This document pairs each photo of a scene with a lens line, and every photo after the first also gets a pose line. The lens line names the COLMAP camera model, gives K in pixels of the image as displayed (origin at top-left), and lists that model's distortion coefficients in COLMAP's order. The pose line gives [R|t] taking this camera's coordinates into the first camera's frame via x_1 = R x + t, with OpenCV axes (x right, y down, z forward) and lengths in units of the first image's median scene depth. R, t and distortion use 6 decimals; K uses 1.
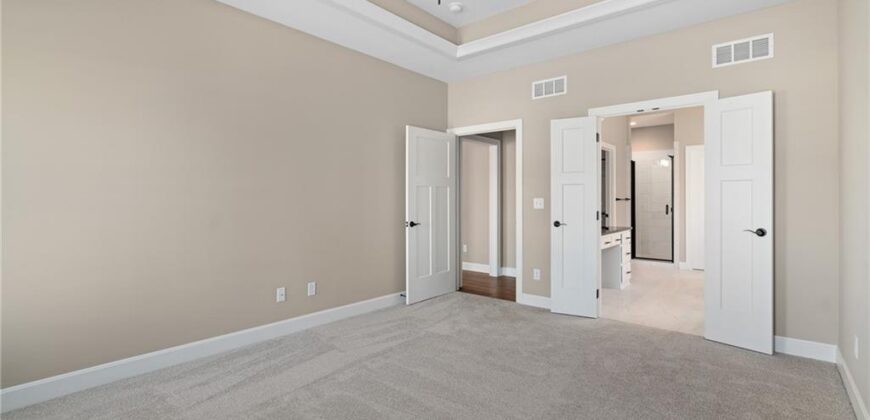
lens RADIAL K [[395.0, 0, 430.2], [0, 395.0, 191.5], [0, 0, 1]] dist [-0.002515, 0.000028]
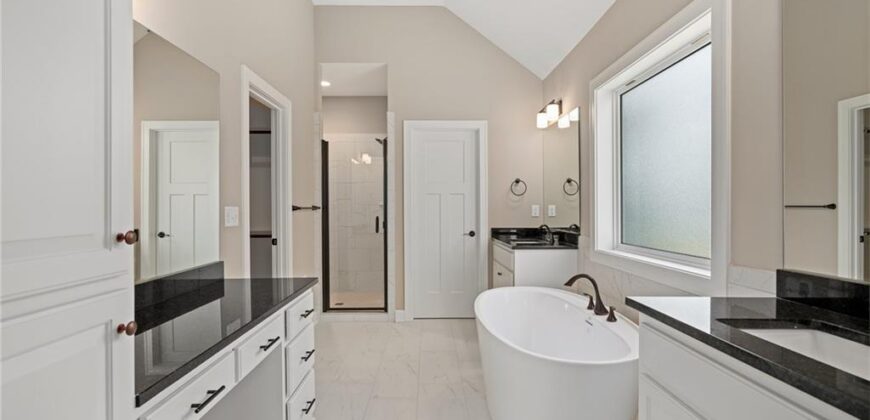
lens RADIAL K [[395.0, 0, 434.1], [0, 395.0, 210.9], [0, 0, 1]] dist [-0.002515, 0.000028]
pose [[0.739925, -0.009302, 0.672625, 0.260786], [-0.002224, 0.999865, 0.016274, 0.014916], [-0.672686, -0.013537, 0.739804, 0.499442]]
